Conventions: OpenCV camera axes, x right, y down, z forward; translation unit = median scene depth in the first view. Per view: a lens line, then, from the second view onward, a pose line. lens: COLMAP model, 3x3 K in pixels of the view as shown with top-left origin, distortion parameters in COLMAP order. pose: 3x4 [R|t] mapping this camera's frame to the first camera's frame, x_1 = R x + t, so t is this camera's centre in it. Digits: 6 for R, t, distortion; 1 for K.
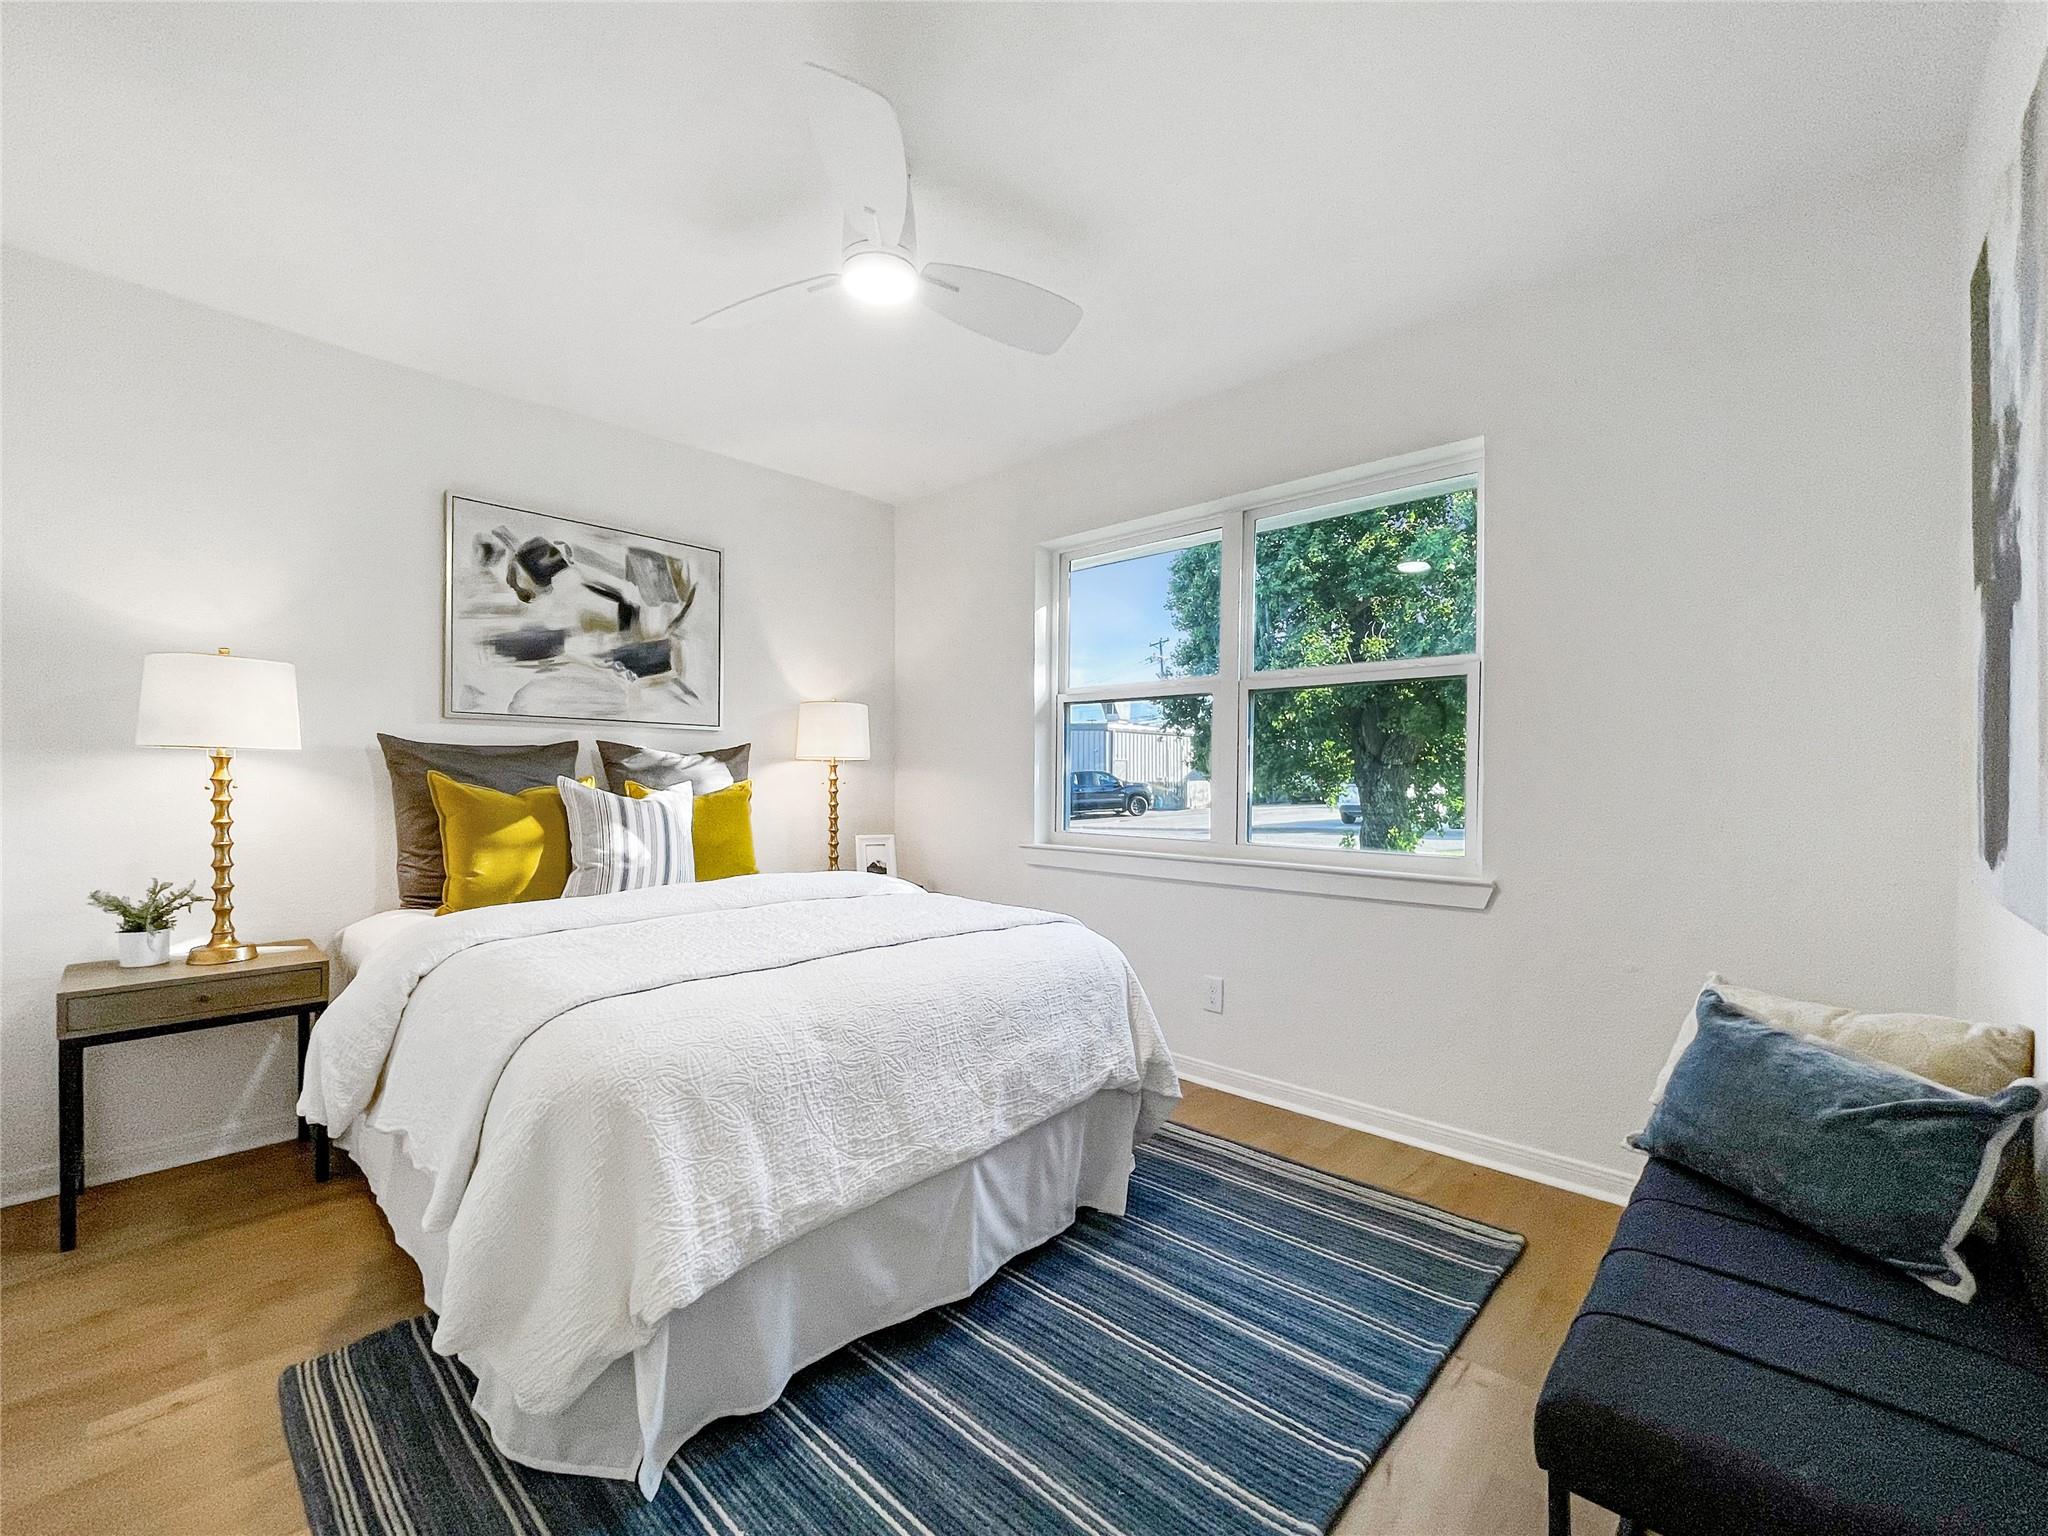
lens RADIAL K [[845.6, 0, 1026.3], [0, 845.6, 802.6], [0, 0, 1]] dist [-0.003422, 0.002255]
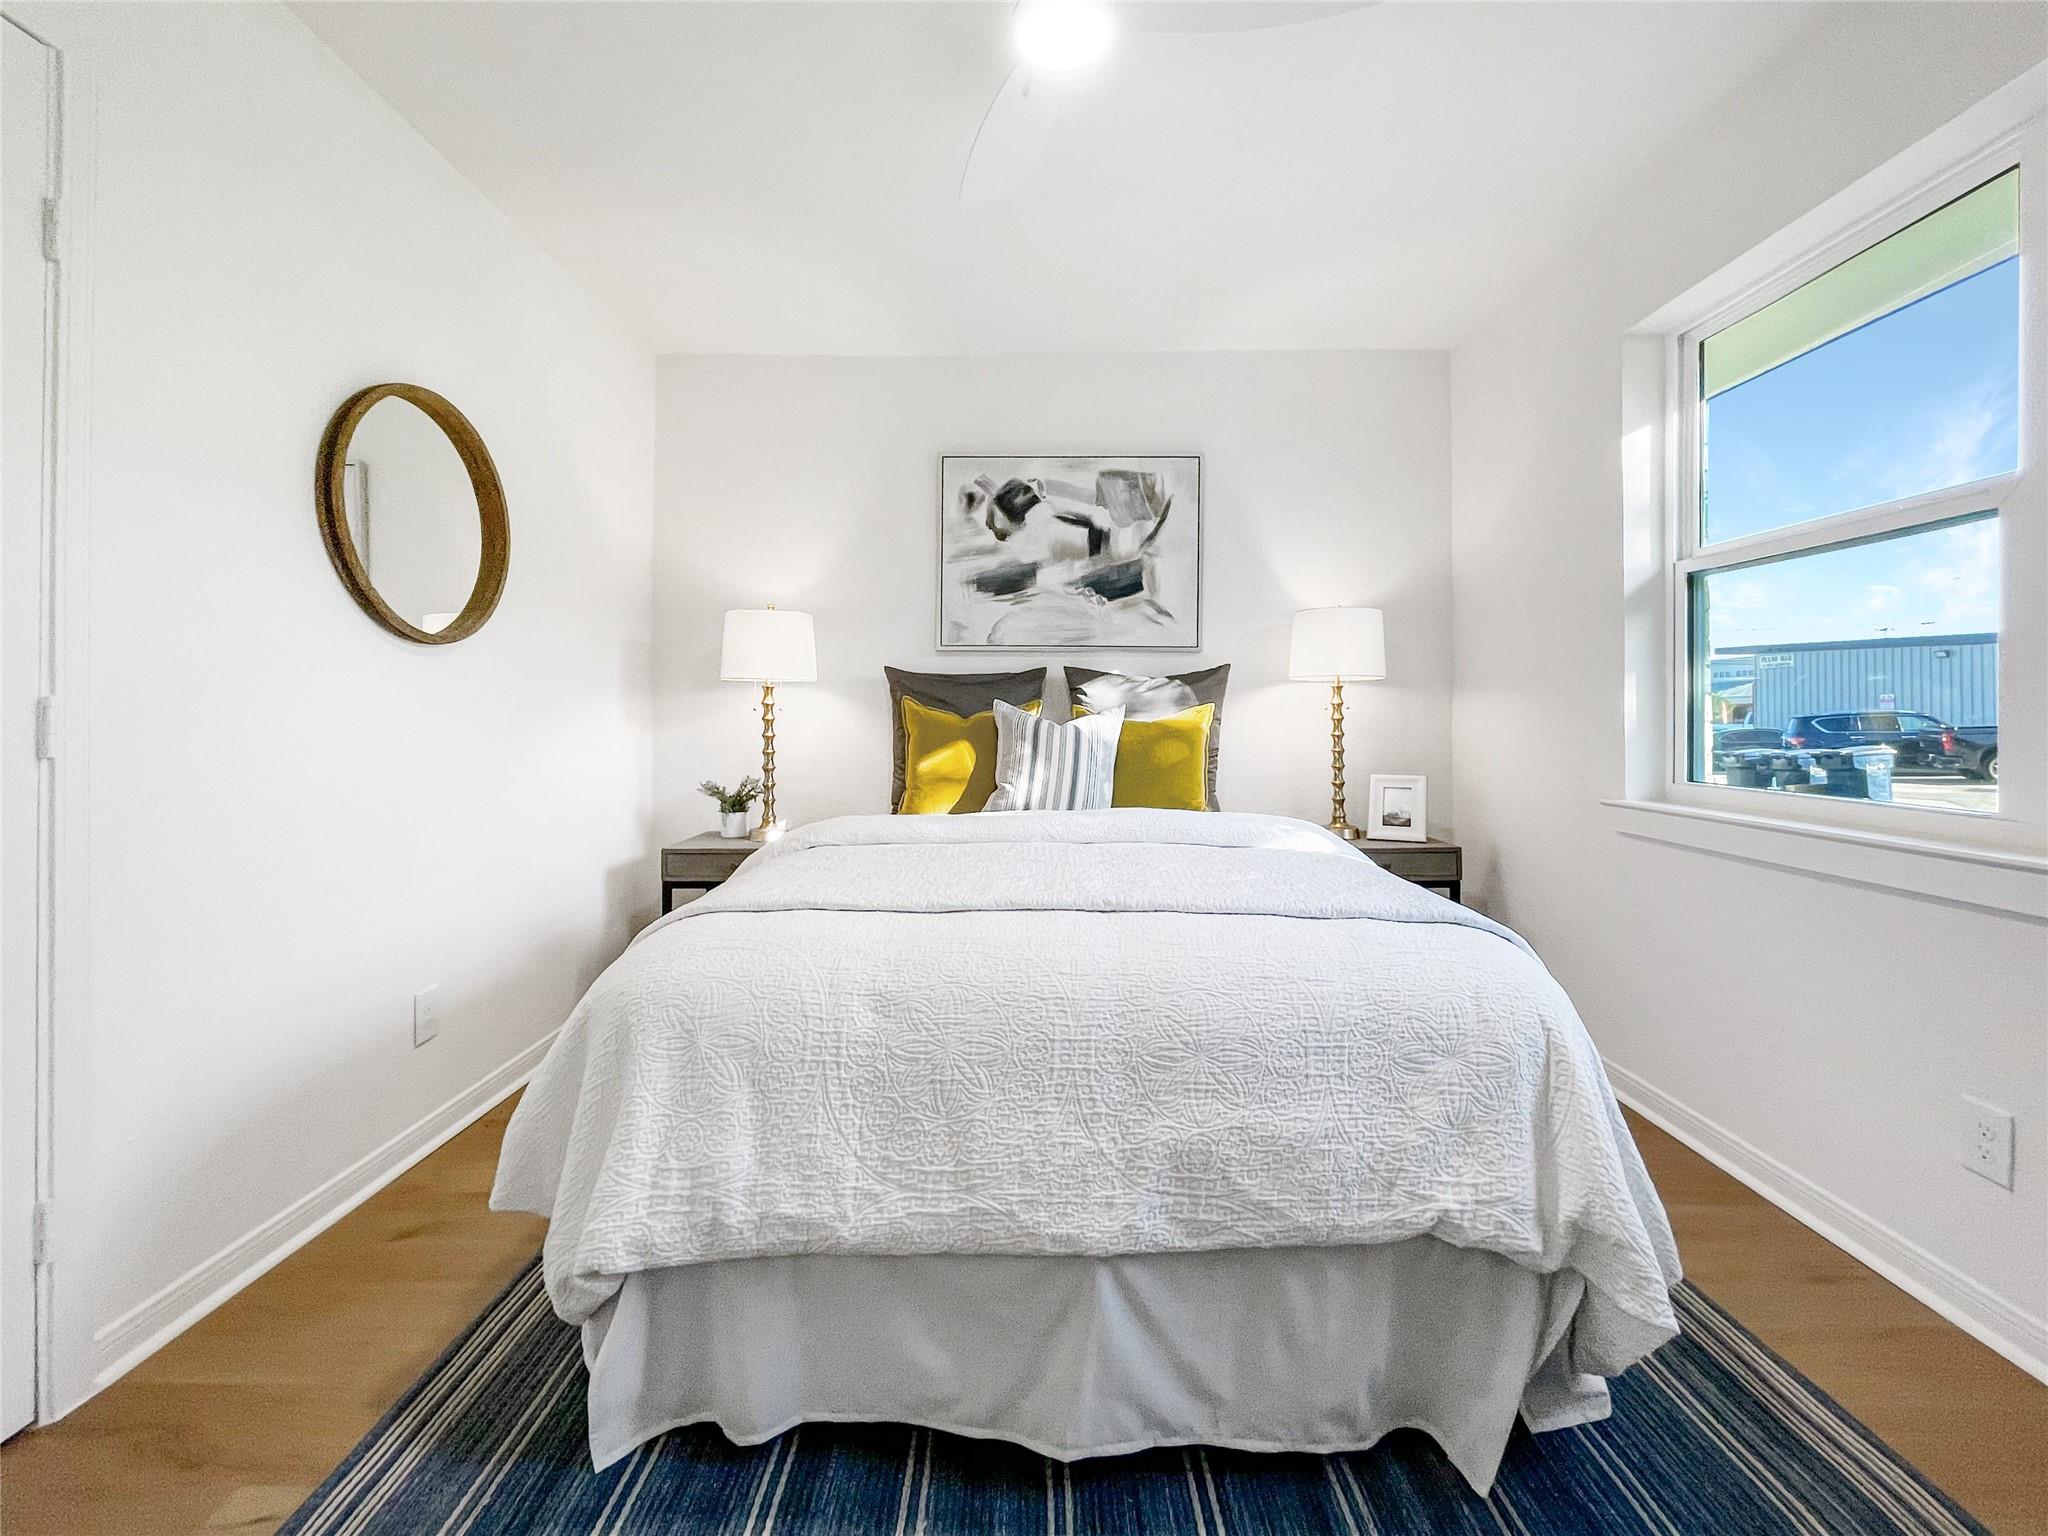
lens RADIAL K [[845.6, 0, 1012.8], [0, 845.6, 720.2], [0, 0, 1]] dist [-0.003422, 0.002255]
pose [[0.670794, 0.000554, -0.741643, 0.296129], [-0.019168, 0.999679, -0.016590, 0.013608], [0.741396, 0.025344, 0.670589, 0.391251]]
